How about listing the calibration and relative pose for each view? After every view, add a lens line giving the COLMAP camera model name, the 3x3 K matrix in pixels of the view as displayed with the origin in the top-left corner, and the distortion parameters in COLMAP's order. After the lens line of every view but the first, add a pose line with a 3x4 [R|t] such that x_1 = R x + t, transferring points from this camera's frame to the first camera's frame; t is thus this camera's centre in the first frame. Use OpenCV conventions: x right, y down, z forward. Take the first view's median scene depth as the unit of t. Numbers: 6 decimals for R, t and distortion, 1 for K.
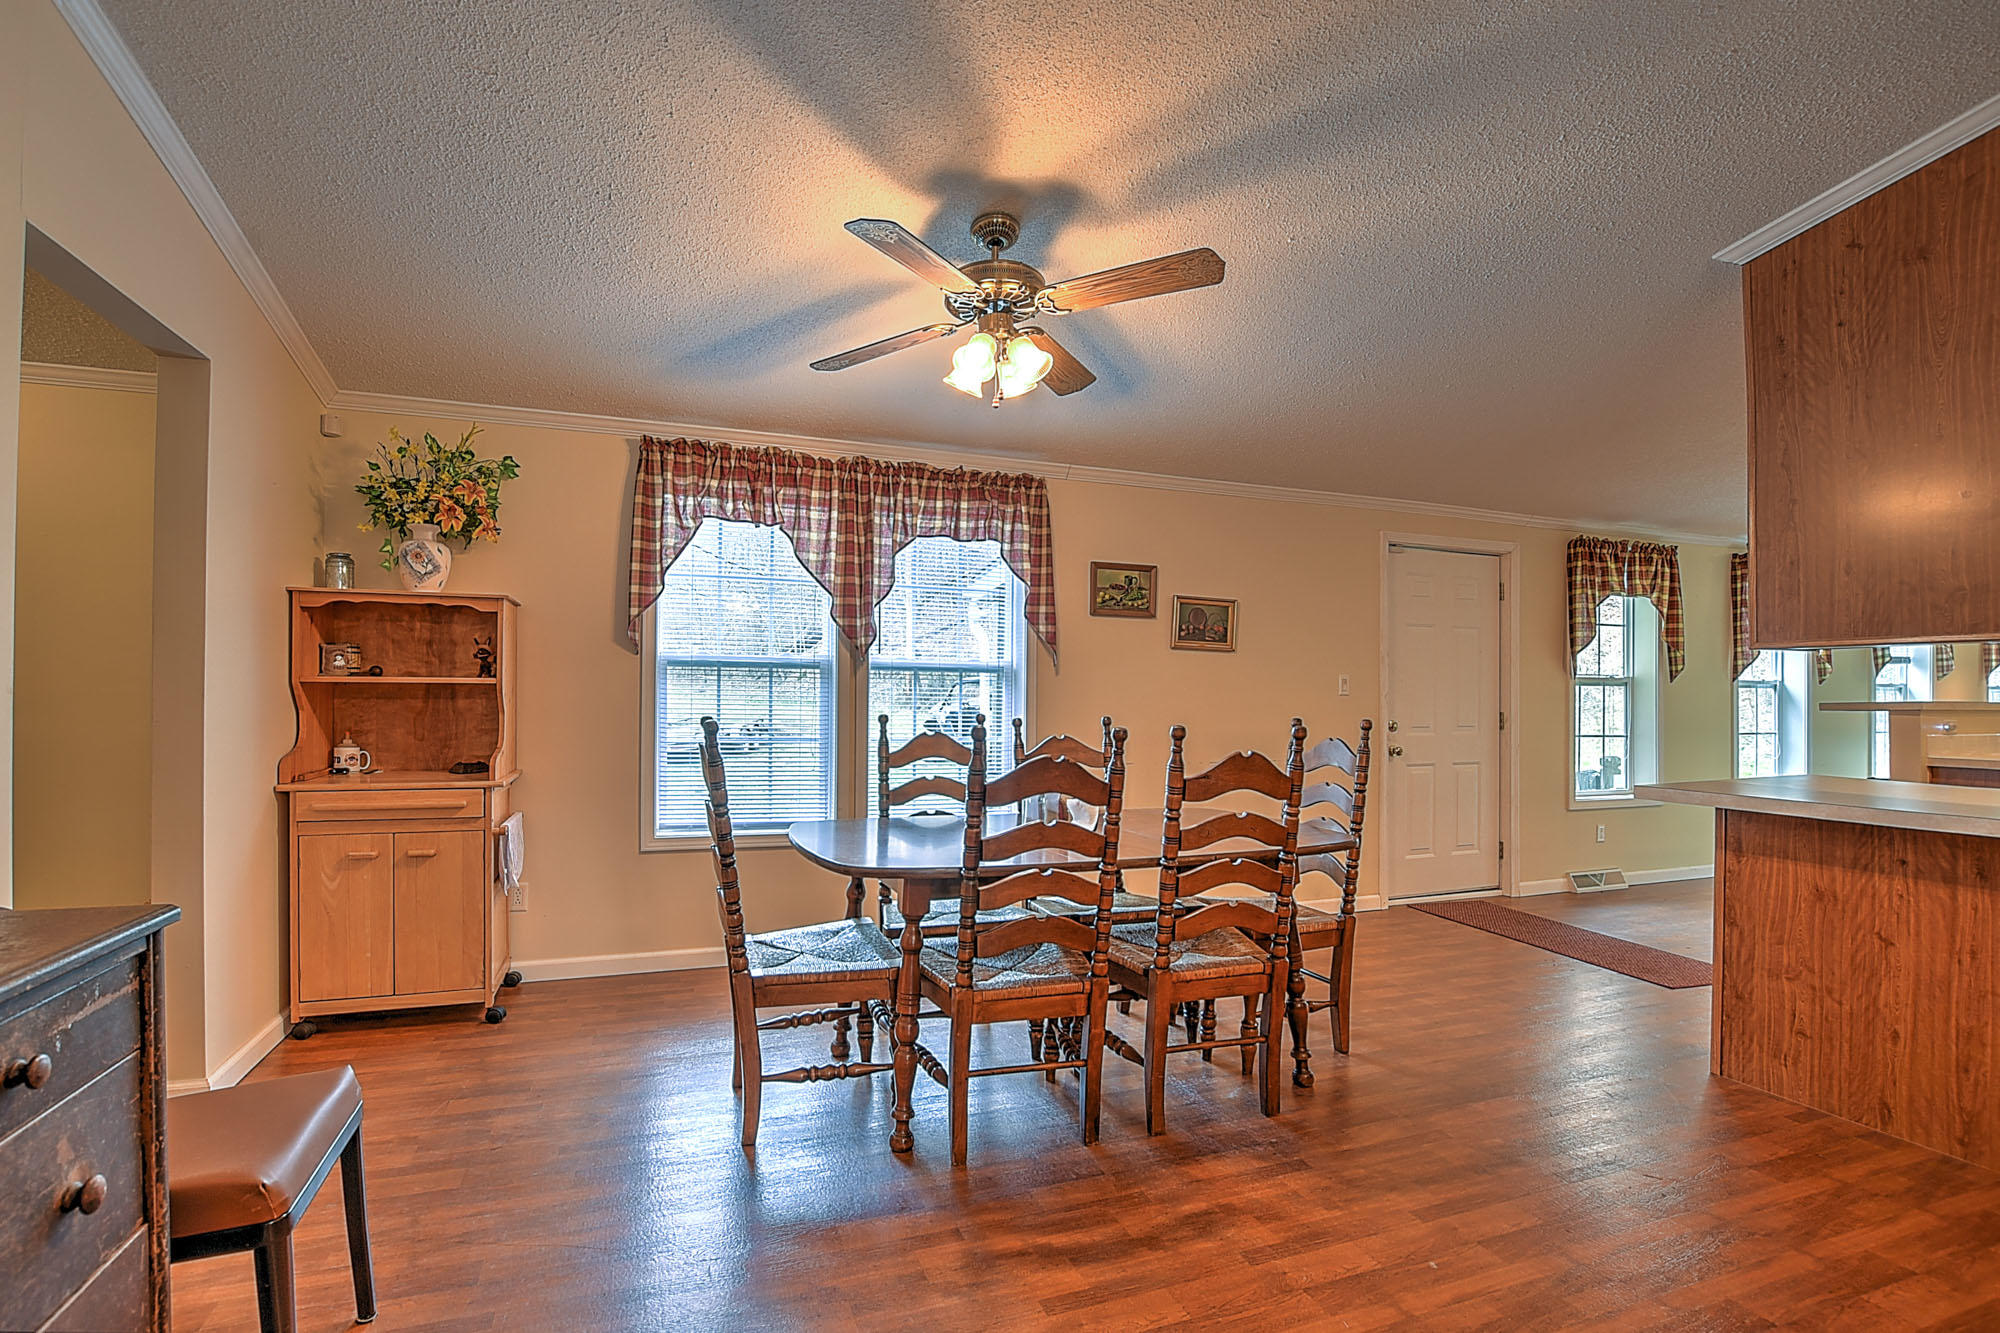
lens RADIAL K [[876.2, 0, 950.1], [0, 876.2, 685.0], [0, 0, 1]] dist [-0.031630, 0.001864]
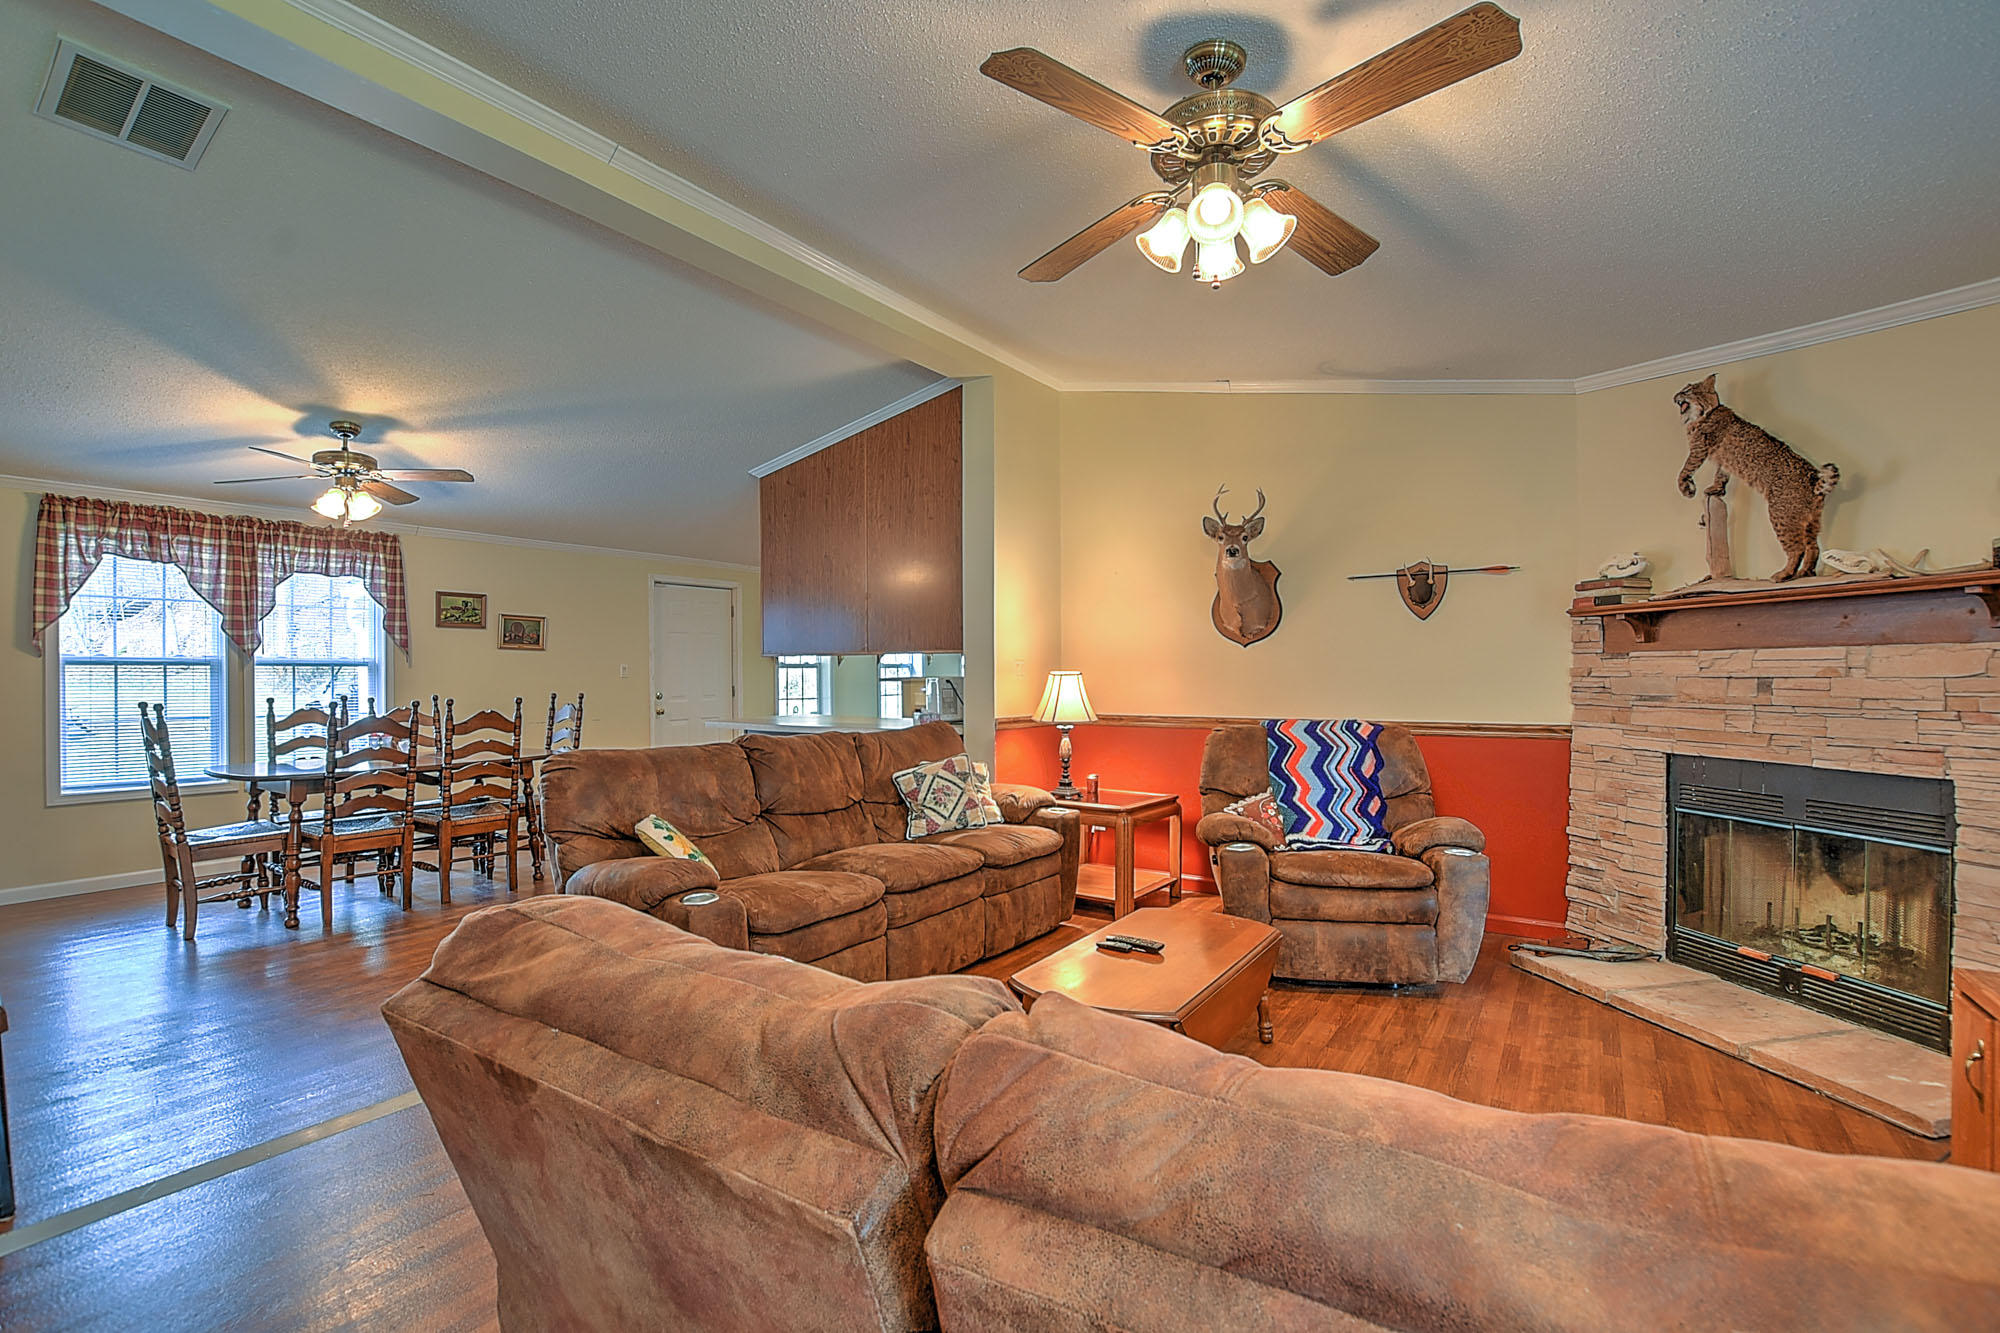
lens RADIAL K [[876.2, 0, 944.5], [0, 876.2, 669.8], [0, 0, 1]] dist [-0.031630, 0.001864]
pose [[0.820759, -0.012777, 0.571132, 0.031024], [0.003507, 0.999844, 0.017327, -0.032893], [-0.571264, -0.012218, 0.820675, -0.817736]]
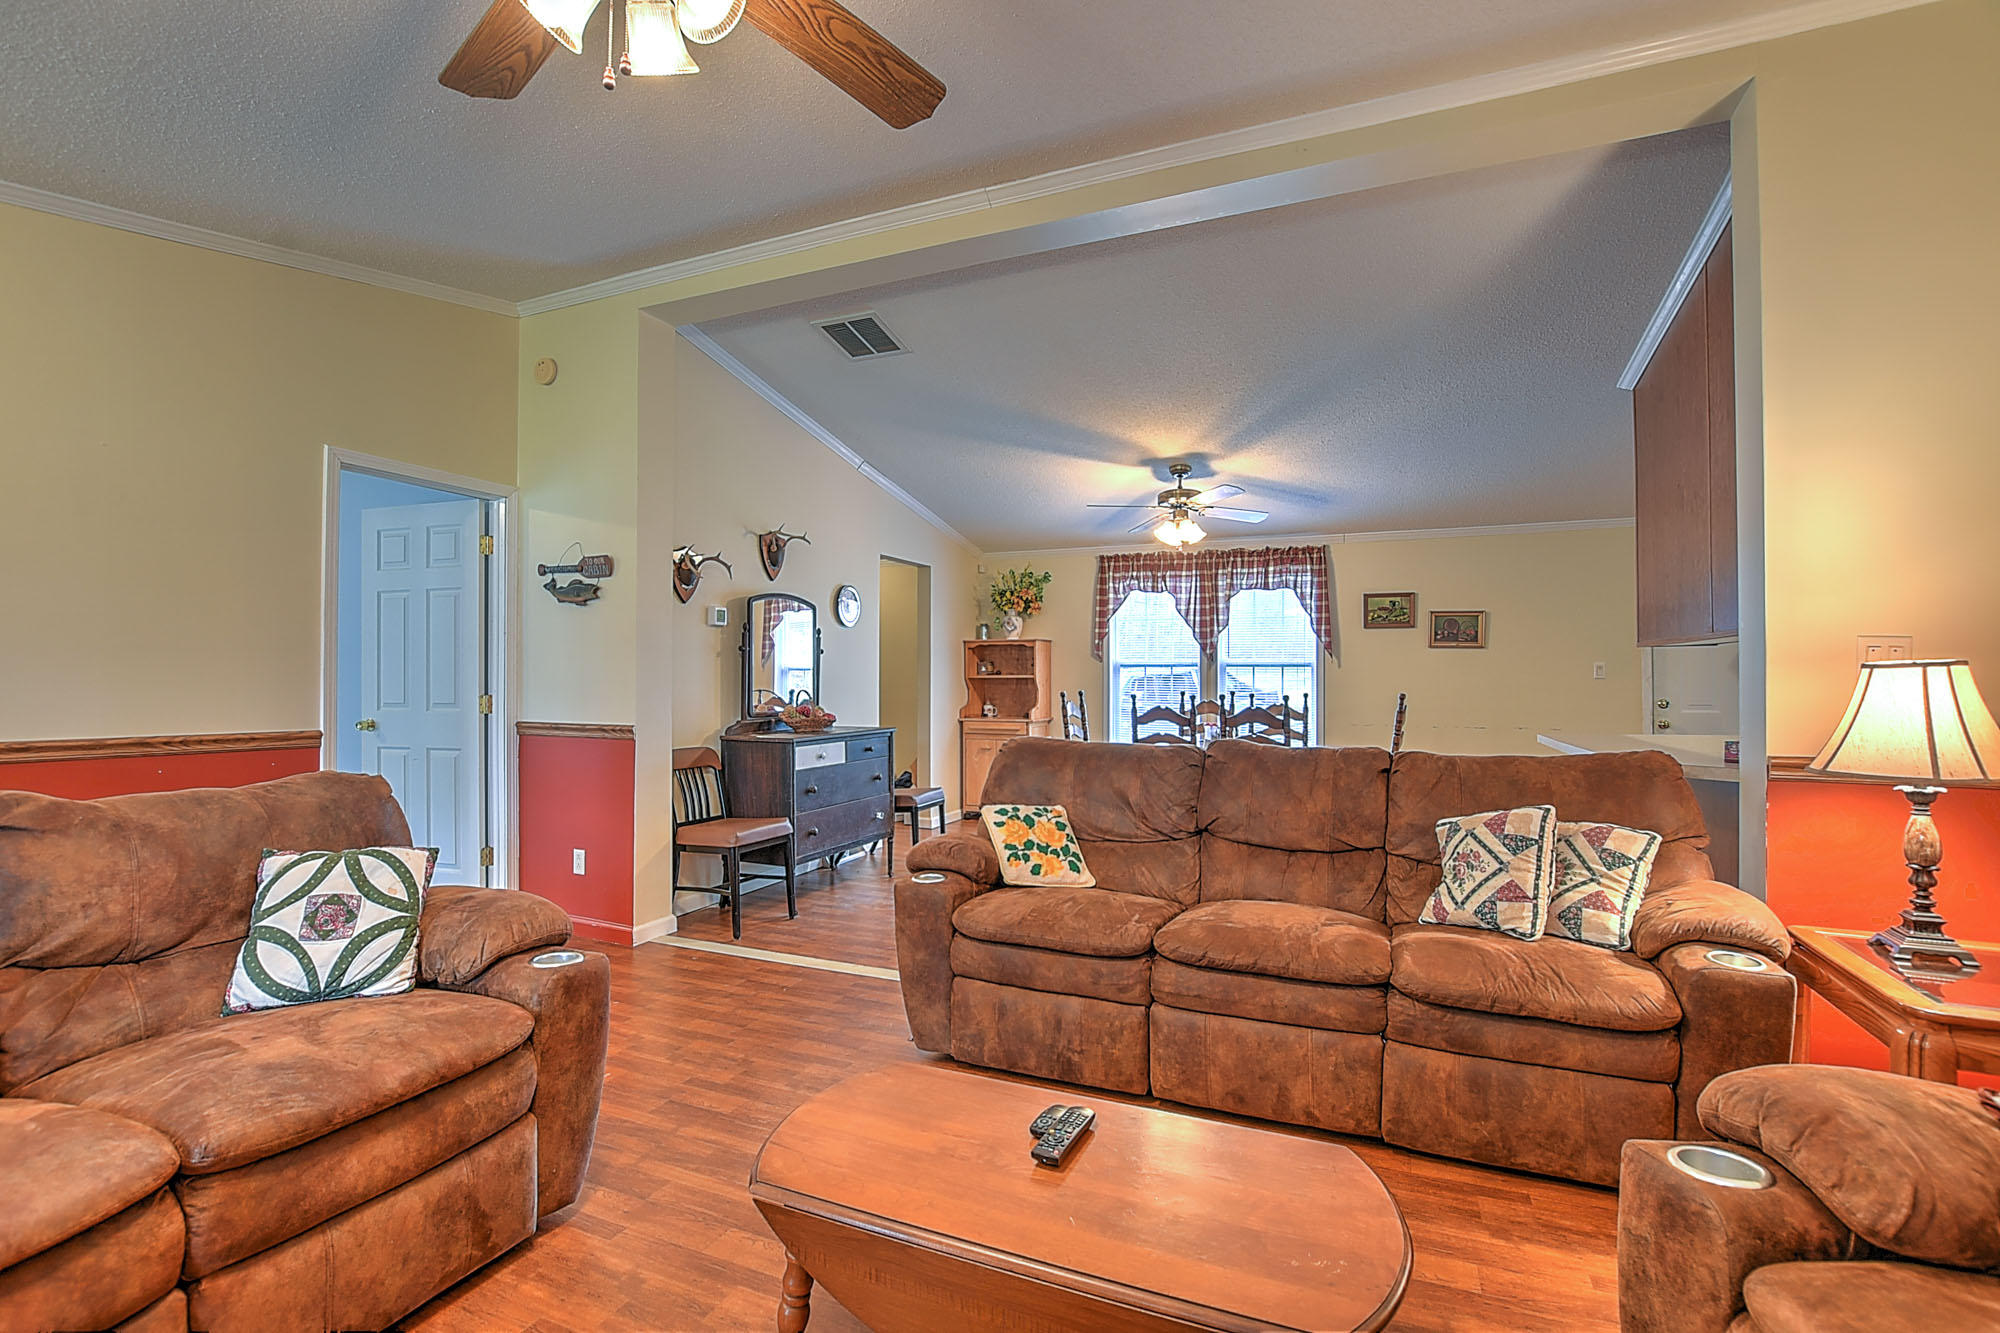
lens RADIAL K [[876.2, 0, 1017.6], [0, 876.2, 675.6], [0, 0, 1]] dist [-0.031630, 0.001864]
pose [[0.746781, -0.011512, -0.664971, 0.833647], [0.016046, 0.999871, 0.000711, -0.008084], [0.664877, -0.011201, 0.746869, -0.640215]]
